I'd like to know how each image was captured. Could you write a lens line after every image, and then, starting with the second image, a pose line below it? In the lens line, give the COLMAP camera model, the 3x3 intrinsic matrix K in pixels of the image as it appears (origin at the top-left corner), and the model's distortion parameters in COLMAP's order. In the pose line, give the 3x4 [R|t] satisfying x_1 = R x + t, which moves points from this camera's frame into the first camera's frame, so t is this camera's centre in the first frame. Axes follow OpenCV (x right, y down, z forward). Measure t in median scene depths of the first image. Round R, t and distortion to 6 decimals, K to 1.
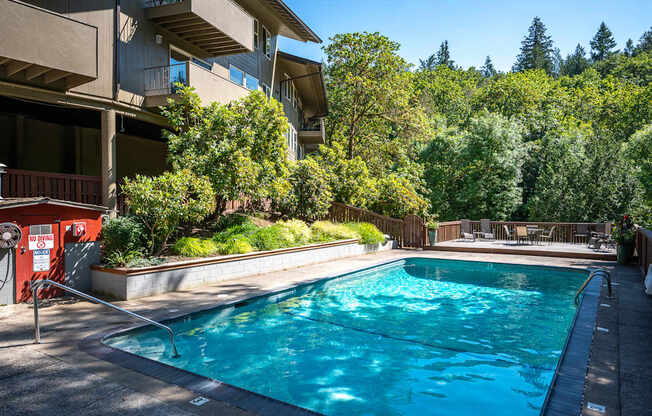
lens RADIAL K [[435.0, 0, 326.0], [0, 435.0, 208.0], [0, 0, 1]] dist [0.004918, -0.000457]
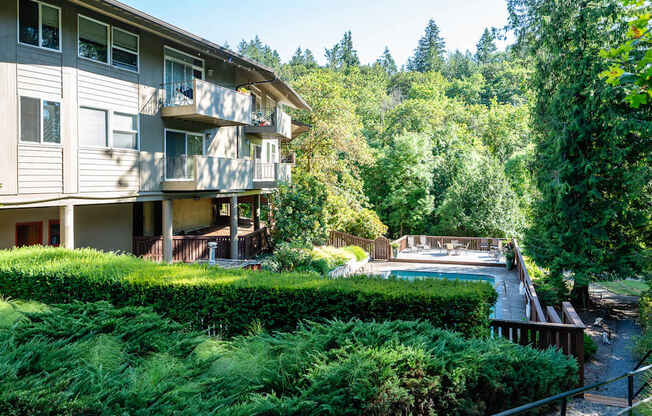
lens RADIAL K [[469.3, 0, 326.0], [0, 469.3, 208.0], [0, 0, 1]] dist [-0.000403, 0.003992]
pose [[0.969874, -0.020921, 0.242706, -0.164545], [0.009648, 0.998823, 0.047543, -0.072619], [-0.243415, -0.043769, 0.968934, -0.215512]]
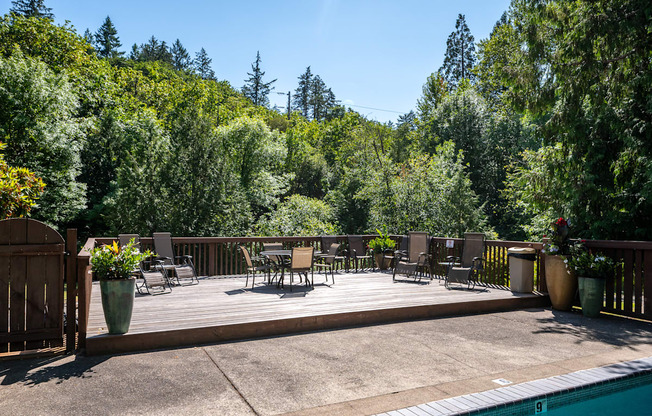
lens RADIAL K [[469.3, 0, 326.0], [0, 469.3, 208.0], [0, 0, 1]] dist [-0.000403, 0.003992]
pose [[0.489042, 0.024704, 0.871910, 0.021471], [-0.001406, 0.999620, -0.027534, 0.007466], [-0.872259, 0.012239, 0.488891, 0.329250]]
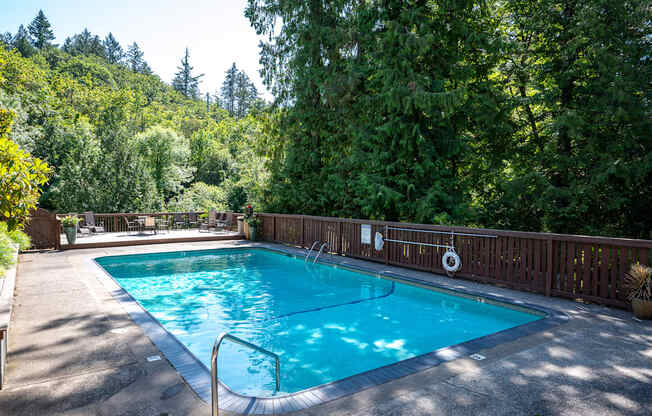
lens RADIAL K [[435.0, 0, 326.0], [0, 435.0, 208.0], [0, 0, 1]] dist [0.004918, -0.000457]
pose [[0.362871, -0.022783, 0.931561, -0.165542], [0.001742, 0.999716, 0.023771, -0.001804], [-0.931838, -0.007003, 0.362808, 0.098454]]
